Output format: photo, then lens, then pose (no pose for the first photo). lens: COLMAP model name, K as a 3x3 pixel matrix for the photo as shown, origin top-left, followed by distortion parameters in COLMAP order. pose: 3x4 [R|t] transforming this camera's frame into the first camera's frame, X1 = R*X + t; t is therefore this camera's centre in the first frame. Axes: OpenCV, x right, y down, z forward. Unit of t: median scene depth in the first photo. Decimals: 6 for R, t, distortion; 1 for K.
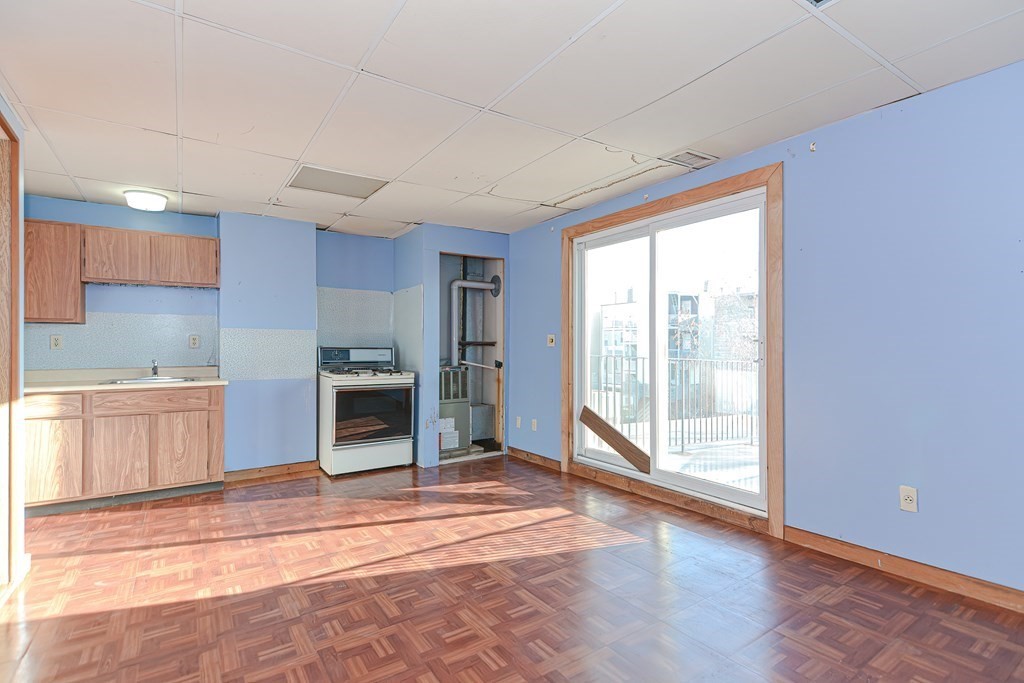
lens RADIAL K [[500.2, 0, 521.3], [0, 500.2, 341.8], [0, 0, 1]] dist [0.016061, -0.002302]
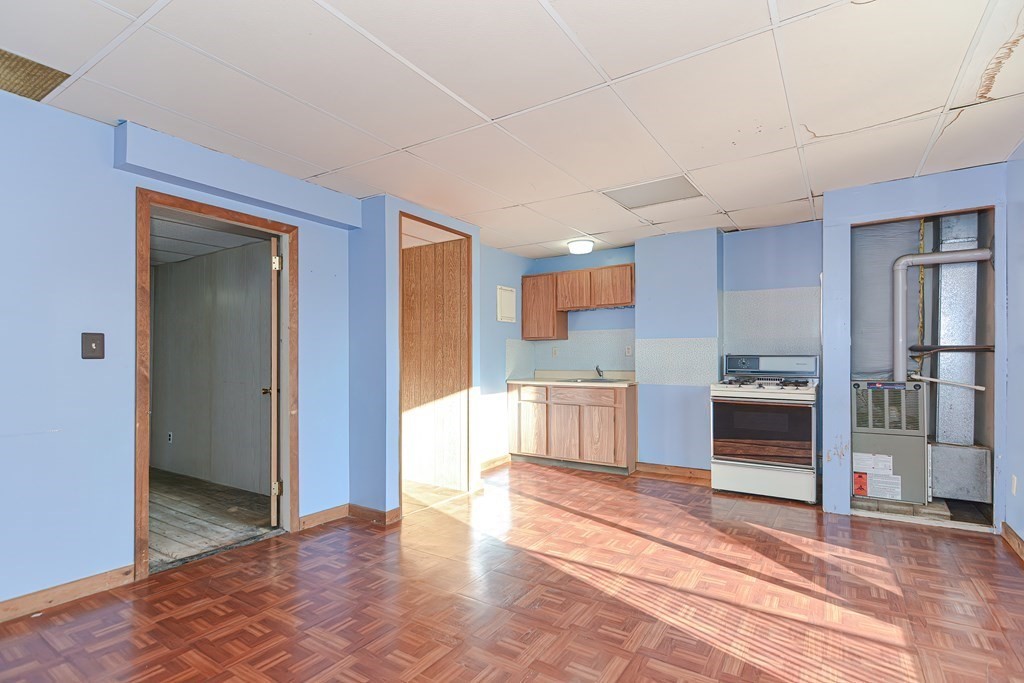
lens RADIAL K [[500.2, 0, 518.3], [0, 500.2, 350.3], [0, 0, 1]] dist [0.016061, -0.002302]
pose [[0.371575, -0.010693, -0.928341, 0.417913], [0.016404, 0.999853, -0.004952, -0.000154], [0.928258, -0.013388, 0.371696, 0.332243]]
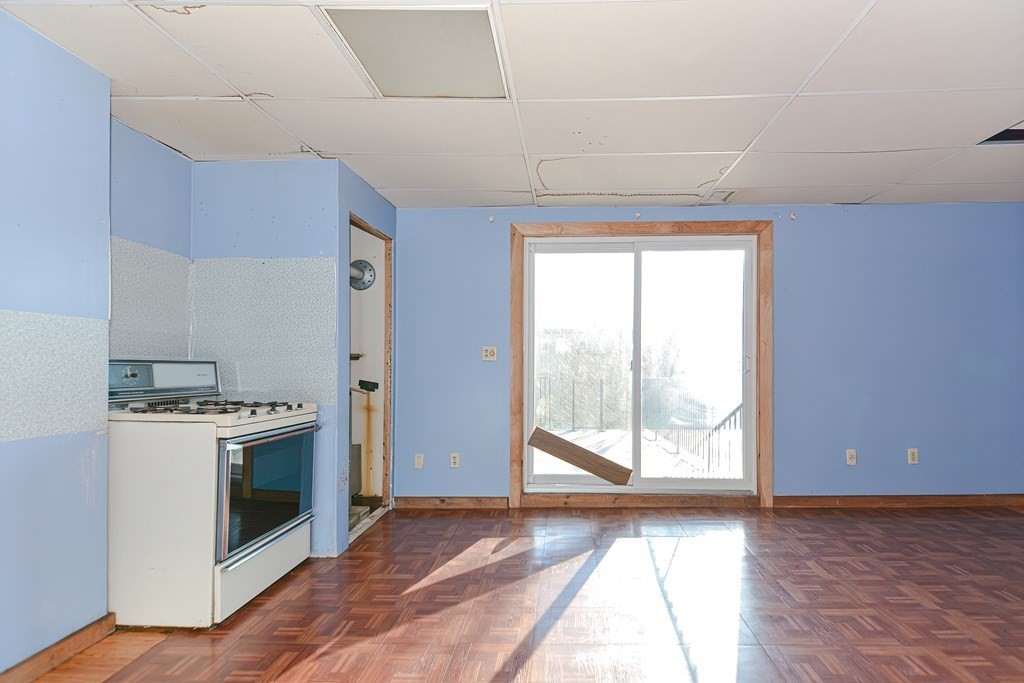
lens RADIAL K [[500.2, 0, 545.4], [0, 500.2, 364.0], [0, 0, 1]] dist [0.016061, -0.002302]
pose [[0.585485, 0.002882, 0.810678, -0.648224], [-0.008263, 0.999963, 0.002412, 0.013480], [-0.810641, -0.008111, 0.585488, 0.516052]]
